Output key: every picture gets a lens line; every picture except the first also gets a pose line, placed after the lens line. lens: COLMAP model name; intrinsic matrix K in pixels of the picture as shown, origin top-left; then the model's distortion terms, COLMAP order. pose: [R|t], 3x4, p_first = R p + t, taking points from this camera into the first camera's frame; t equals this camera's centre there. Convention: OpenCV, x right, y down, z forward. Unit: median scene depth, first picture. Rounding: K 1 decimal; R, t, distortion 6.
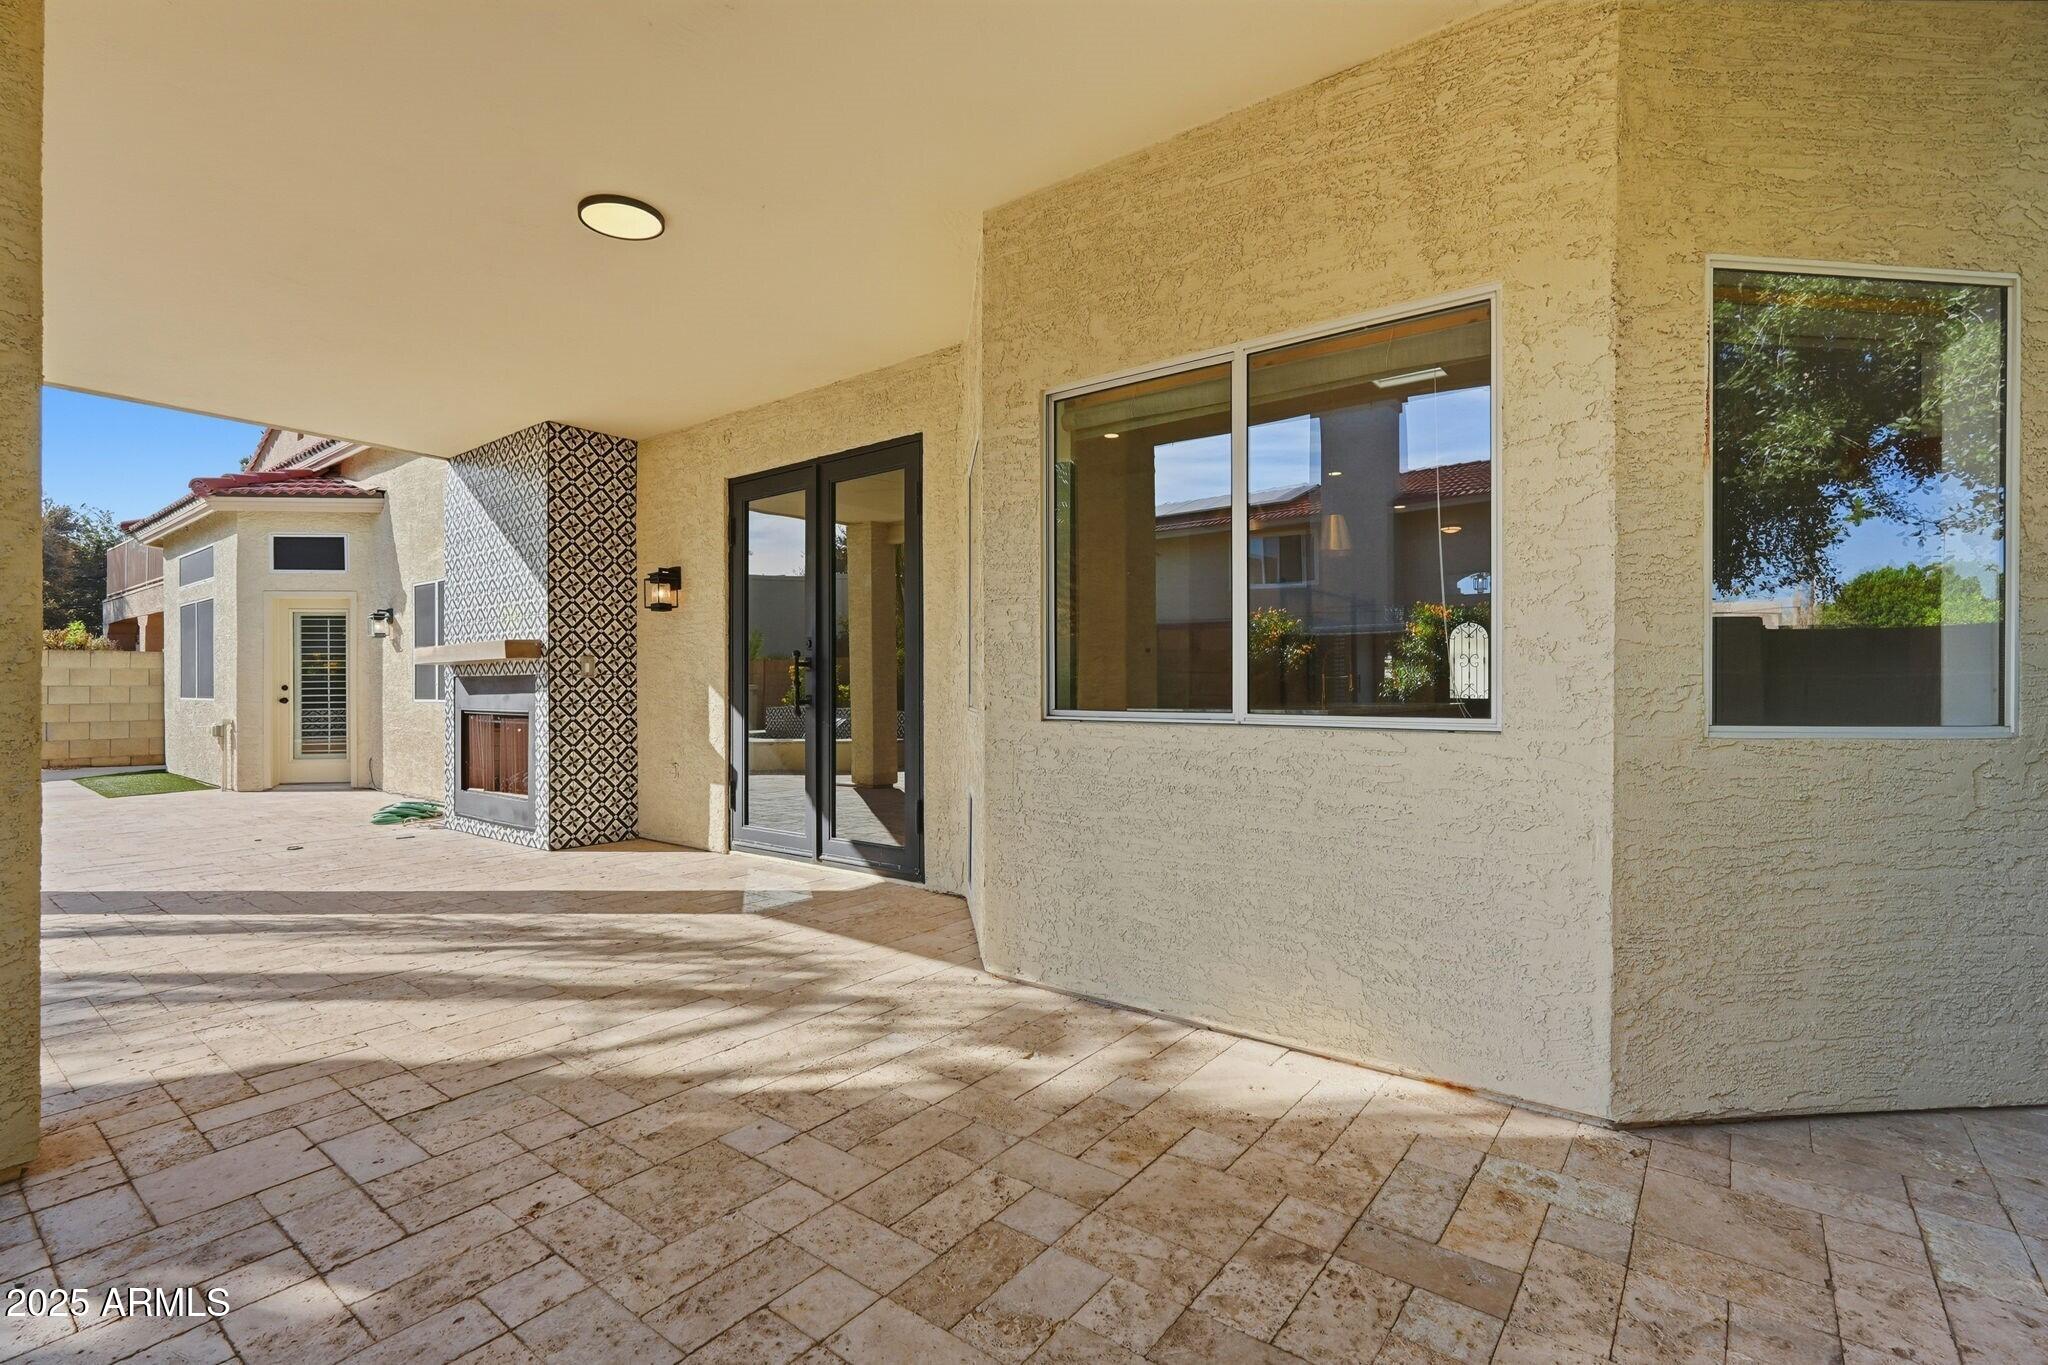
lens RADIAL K [[928.9, 0, 1033.6], [0, 928.9, 679.8], [0, 0, 1]] dist [-0.006314, 0.000913]
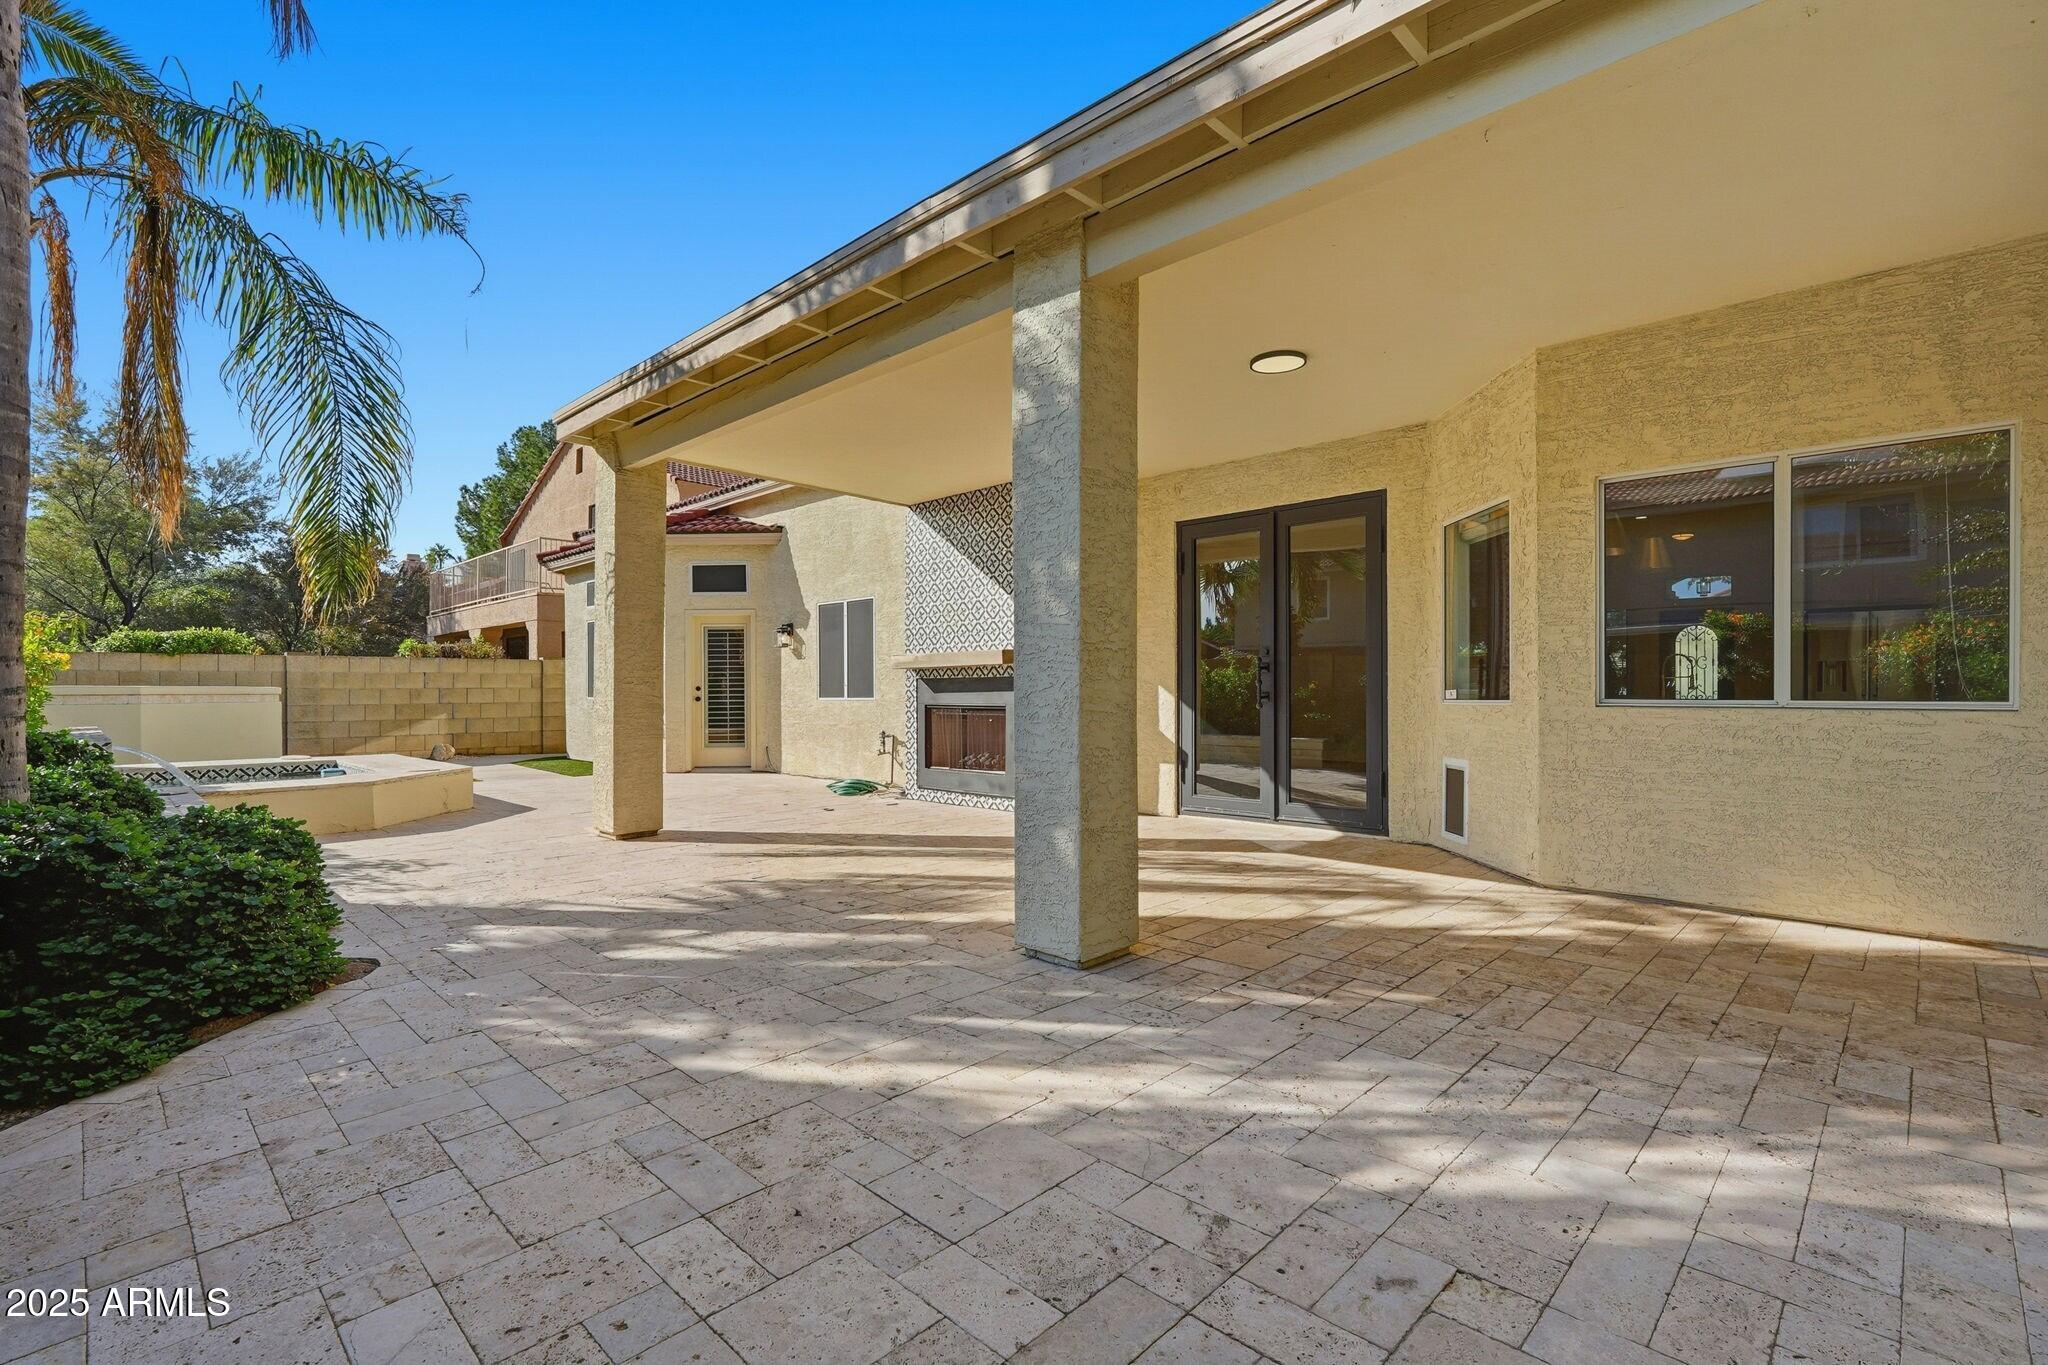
lens RADIAL K [[934.7, 0, 1025.7], [0, 934.7, 686.4], [0, 0, 1]] dist [-0.013089, 0.006831]
pose [[0.992793, -0.000909, -0.119836, -0.683711], [0.001296, 0.999994, 0.003159, 0.007041], [0.119833, -0.003291, 0.992789, -0.527266]]
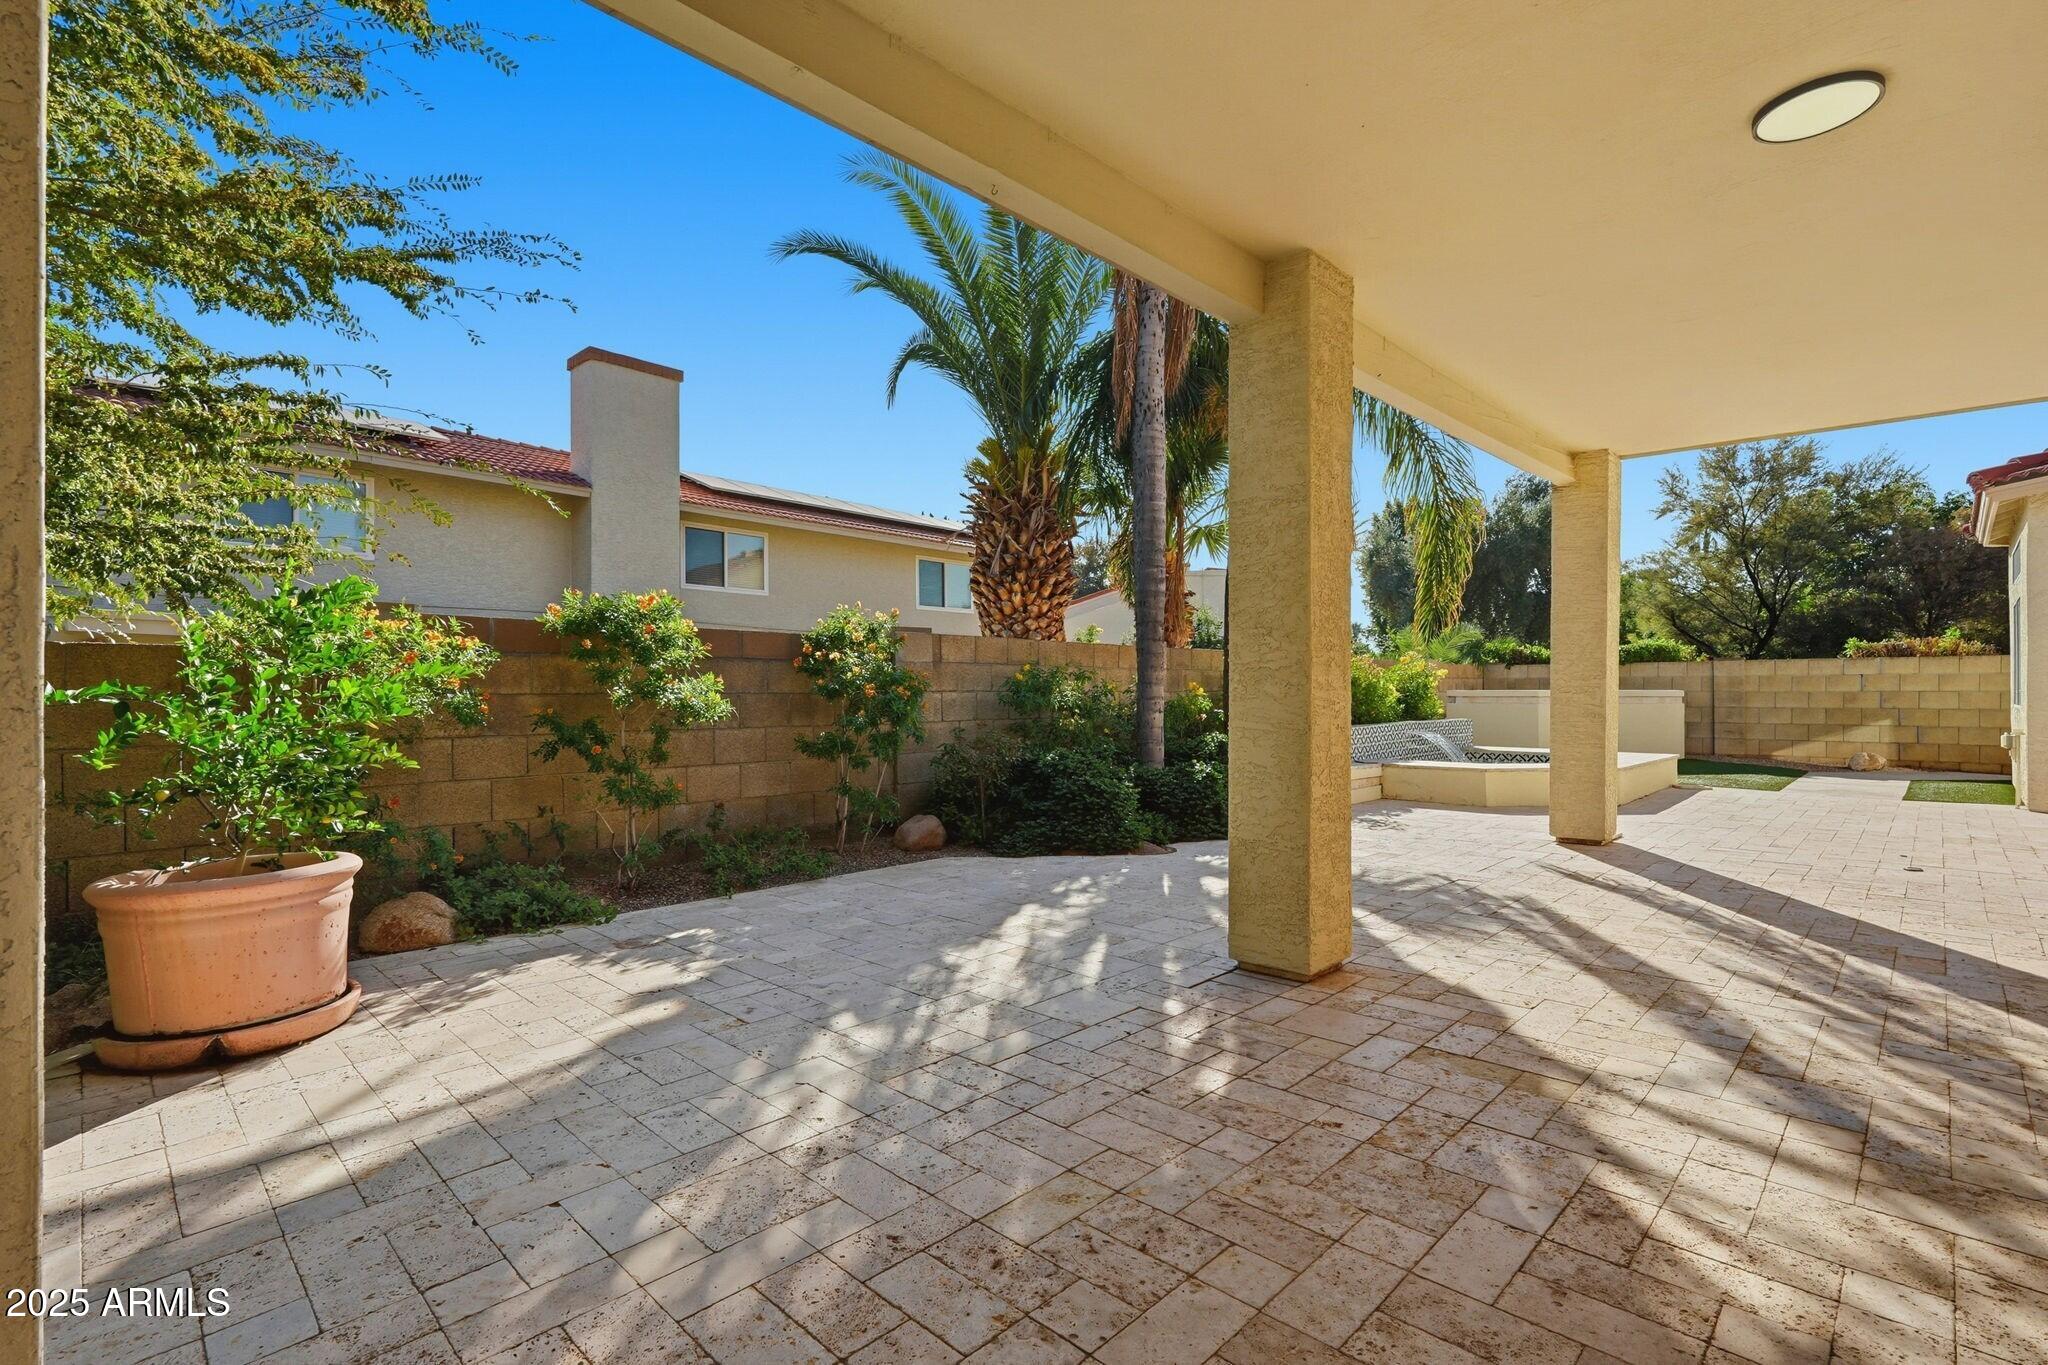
lens RADIAL K [[945.0, 0, 1029.7], [0, 945.0, 681.8], [0, 0, 1]] dist [-0.002593, 0.000390]
pose [[-0.114653, -0.006112, -0.993387, 0.452015], [0.005957, 0.999959, -0.006840, -0.008290], [0.993388, -0.006702, -0.114612, 0.439469]]
